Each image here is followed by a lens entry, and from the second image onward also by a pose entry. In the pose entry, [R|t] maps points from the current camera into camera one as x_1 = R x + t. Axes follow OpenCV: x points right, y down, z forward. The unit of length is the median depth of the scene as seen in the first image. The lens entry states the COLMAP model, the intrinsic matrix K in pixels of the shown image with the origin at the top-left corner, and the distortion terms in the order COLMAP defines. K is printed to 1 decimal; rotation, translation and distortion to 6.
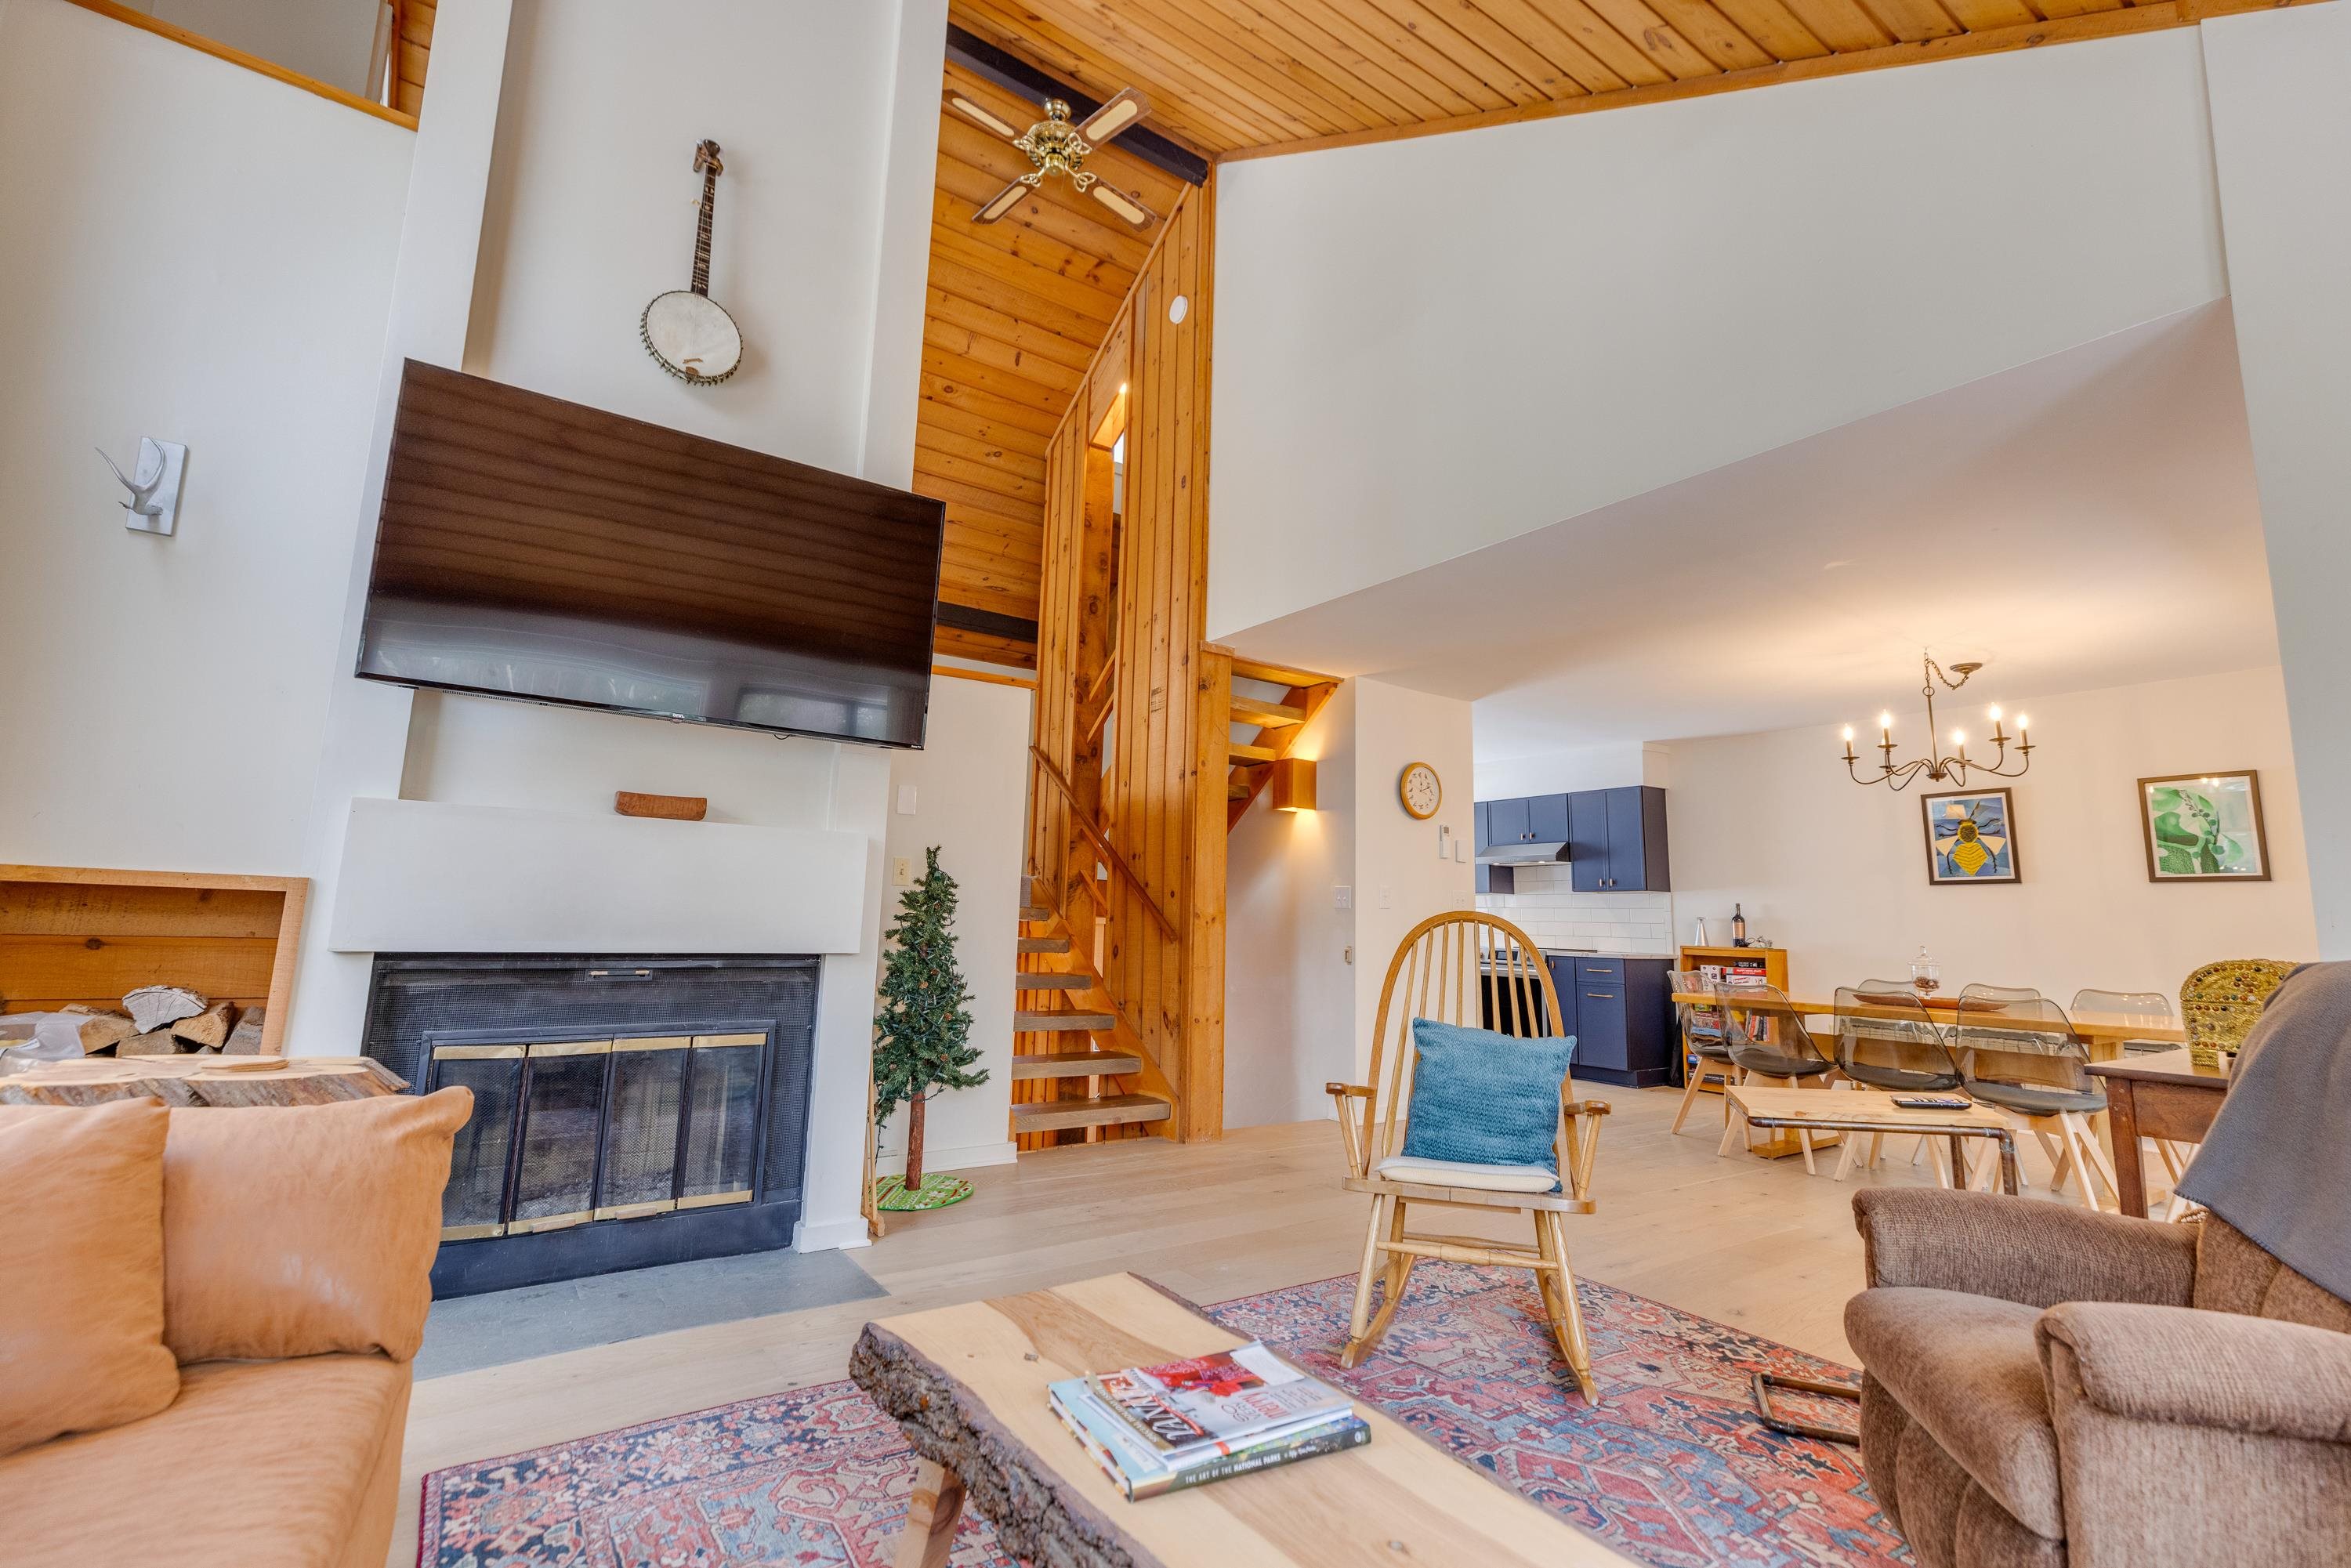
lens RADIAL K [[1056.7, 0, 1173.1], [0, 1056.7, 760.7], [0, 0, 1]] dist [0.002551, 0.000138]
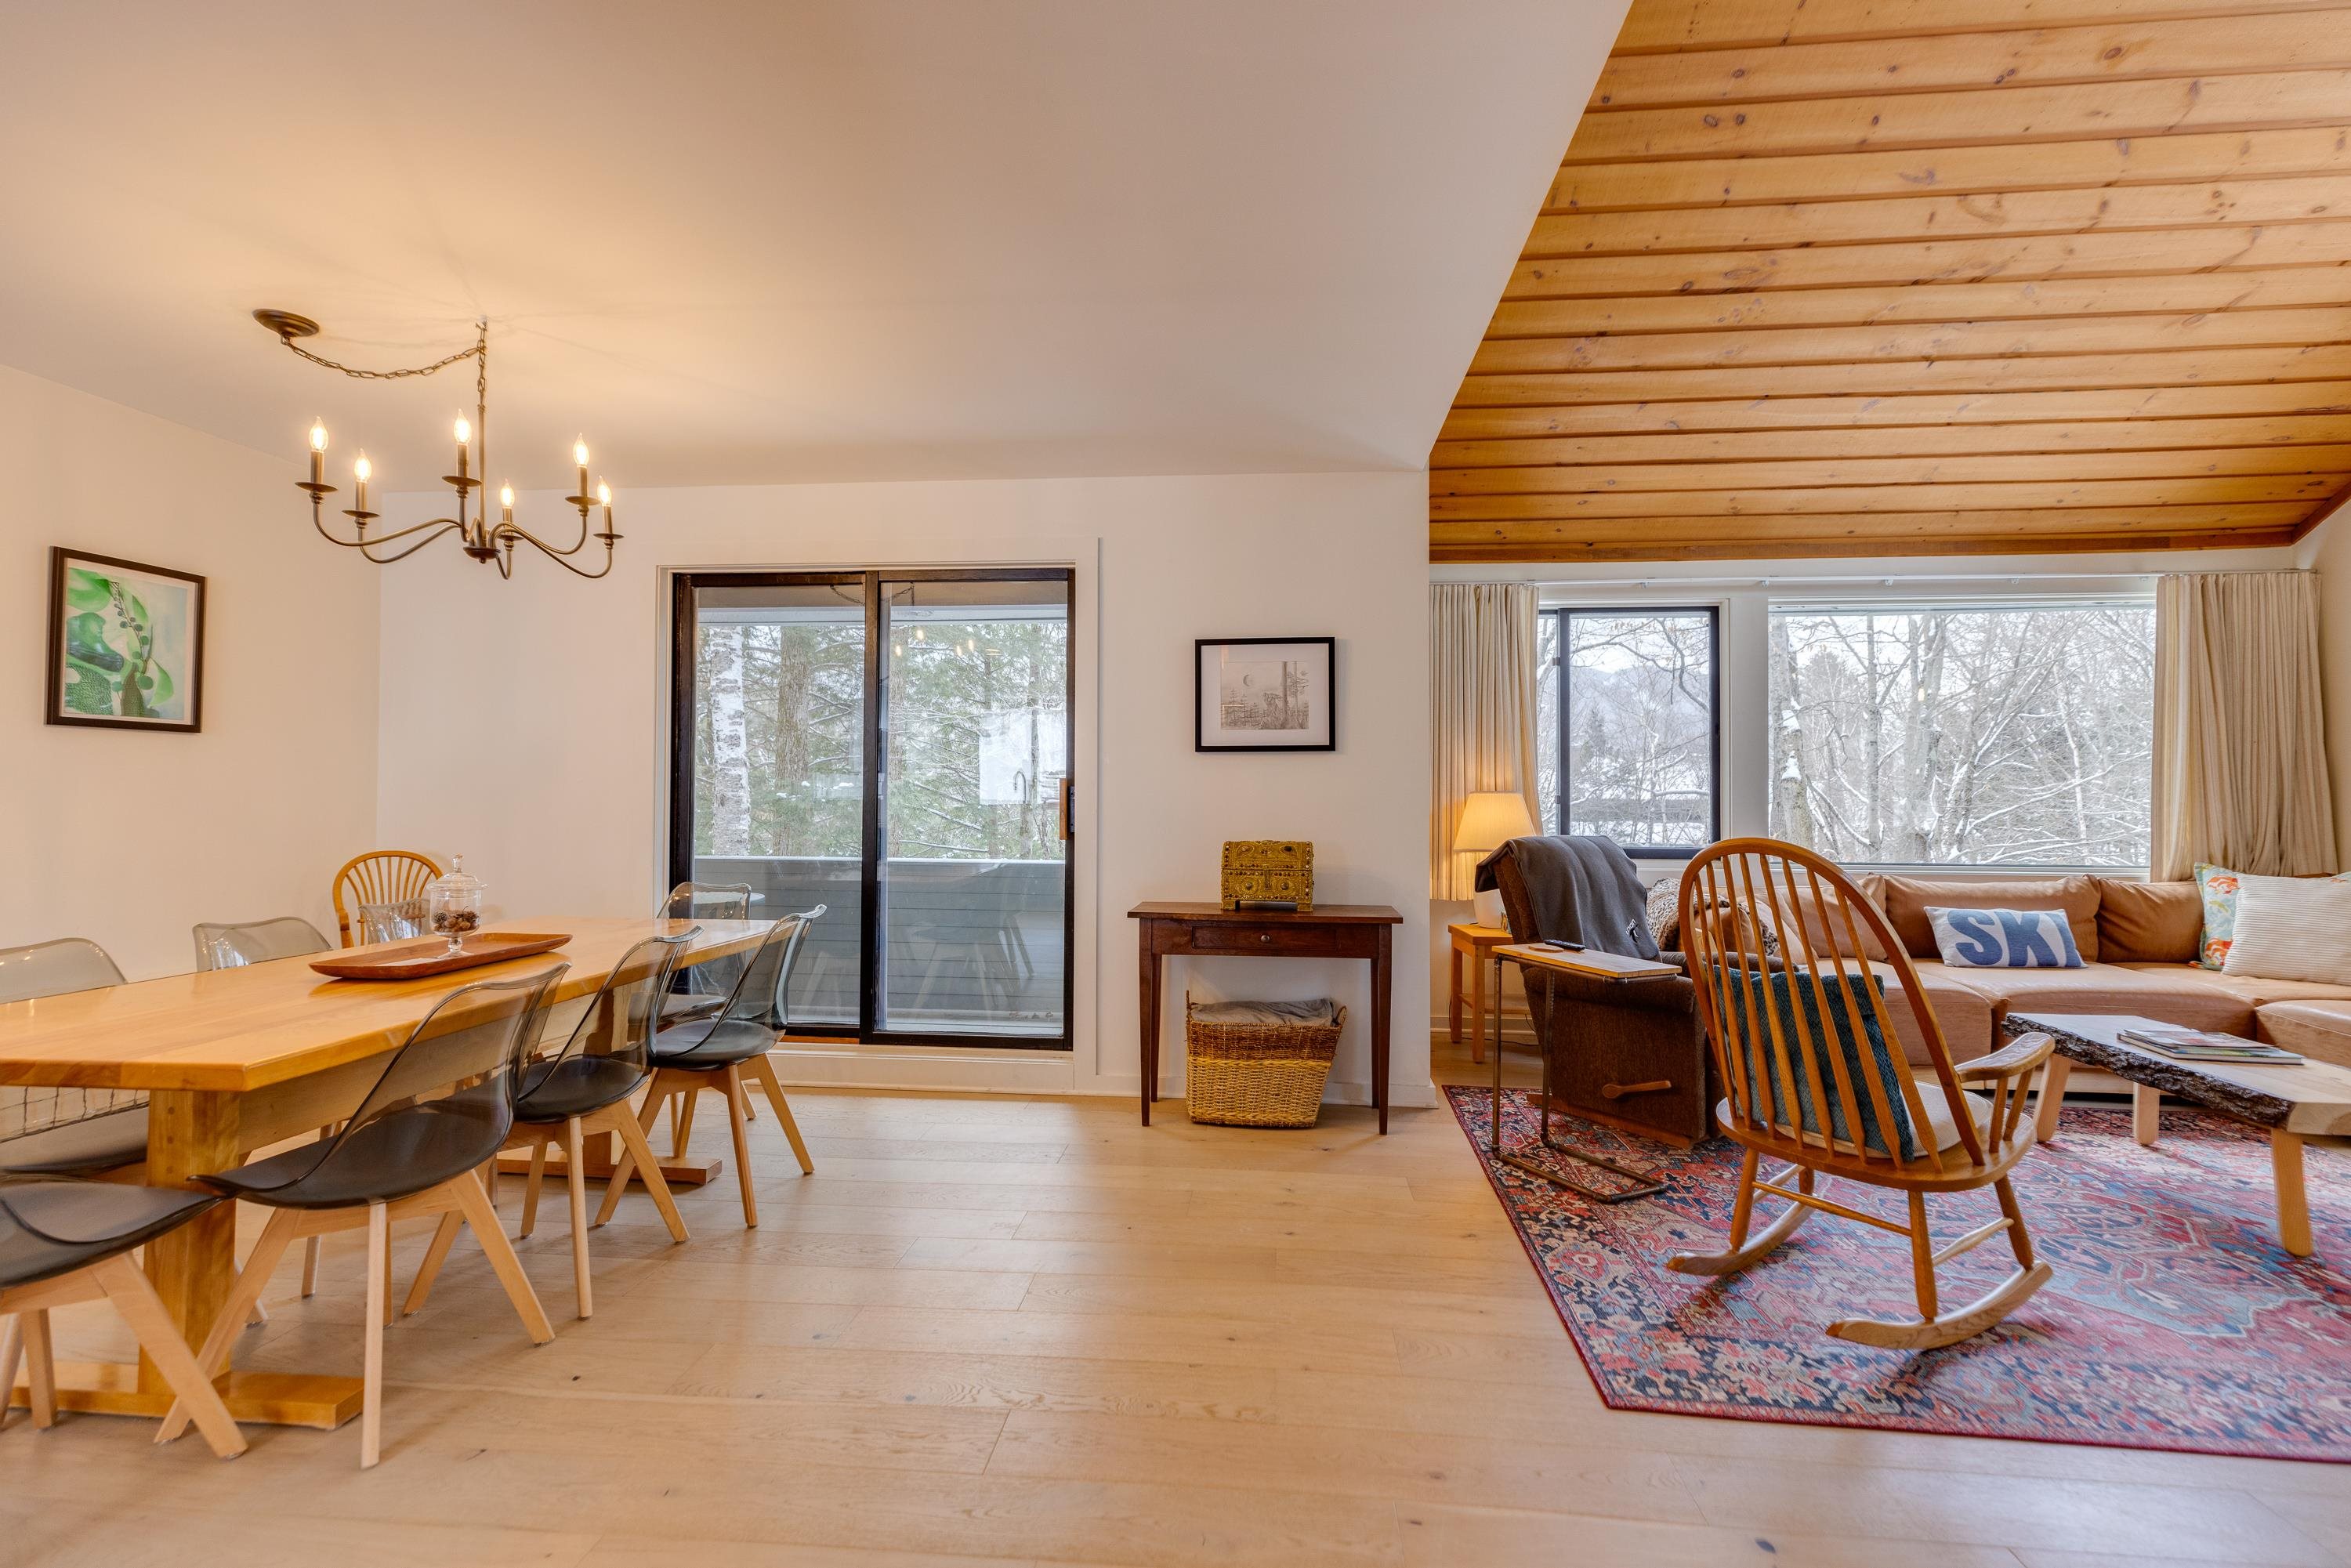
lens RADIAL K [[1056.7, 0, 1173.1], [0, 1056.7, 760.7], [0, 0, 1]] dist [0.002551, 0.000138]
pose [[-0.763359, -0.008713, 0.645915, 0.108289], [-0.123245, 0.983506, -0.132388, 0.227401], [-0.634108, -0.180665, -0.751842, 1.745850]]
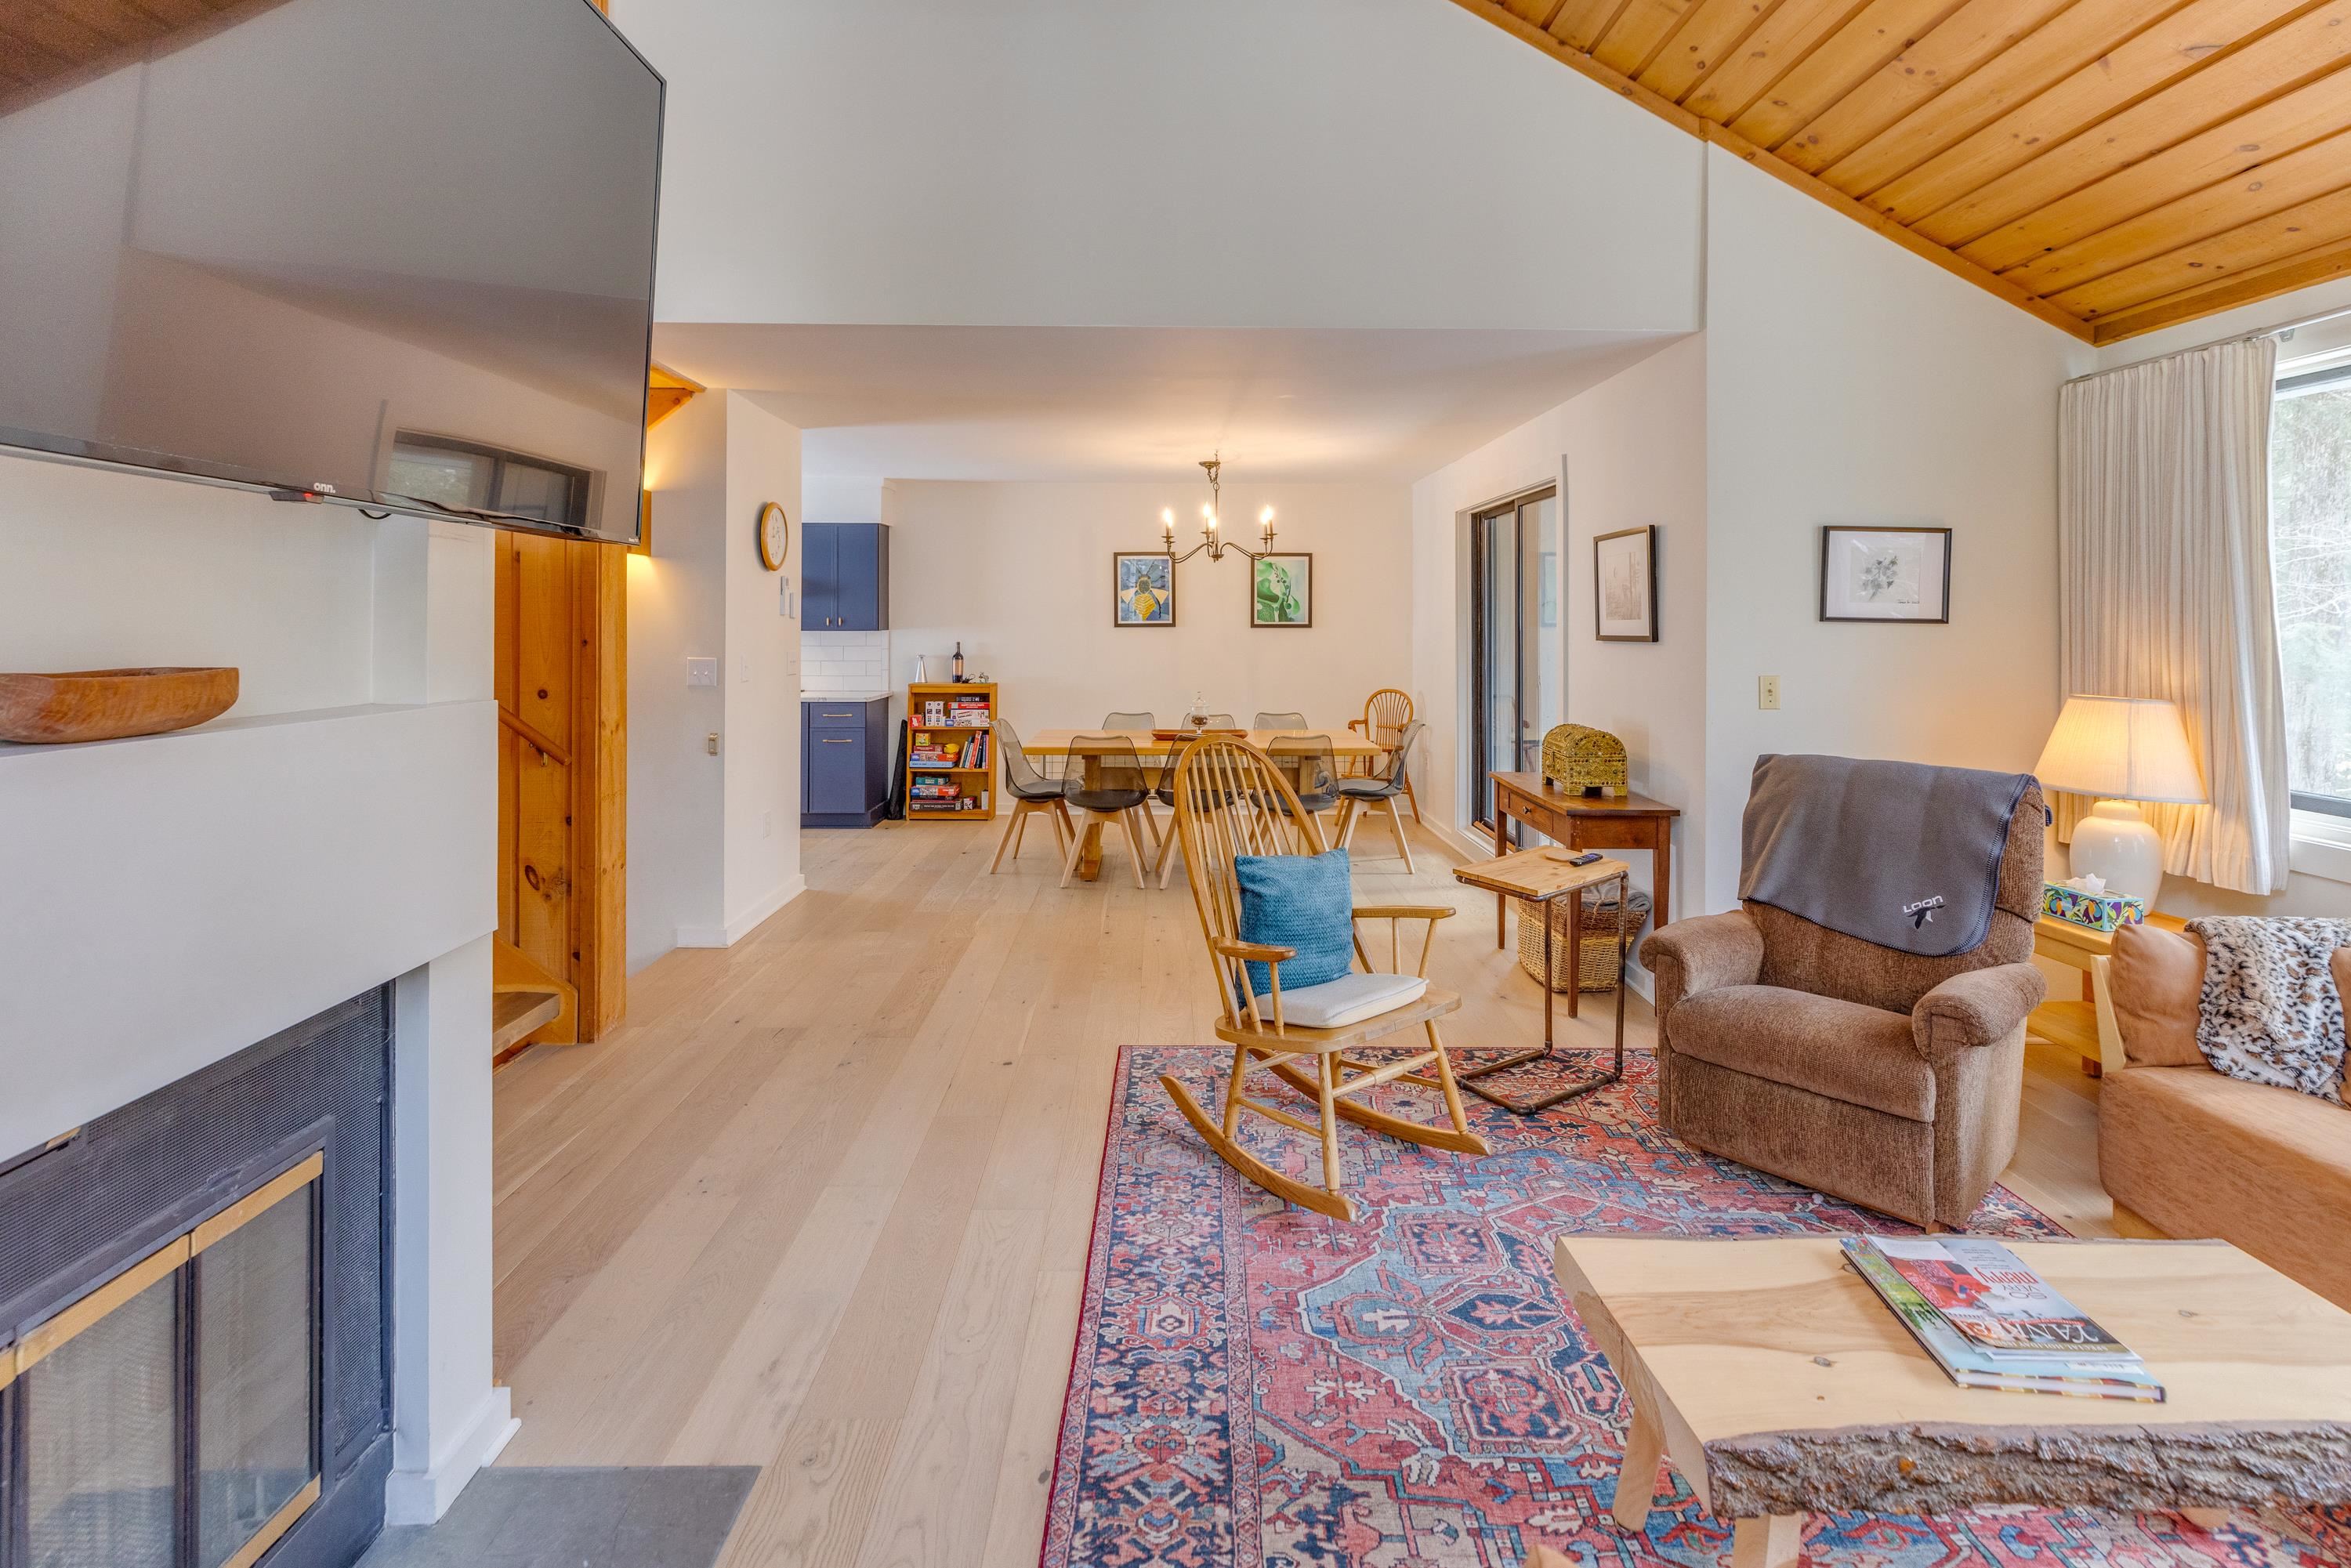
lens RADIAL K [[1108.3, 0, 1185.9], [0, 1108.3, 617.0], [0, 0, 1]] dist [0.002733, 0.000415]
pose [[0.555086, -0.022068, 0.831500, -0.575165], [-0.115377, 0.987942, 0.103242, -0.067415], [-0.823752, -0.153244, 0.545847, 0.457041]]
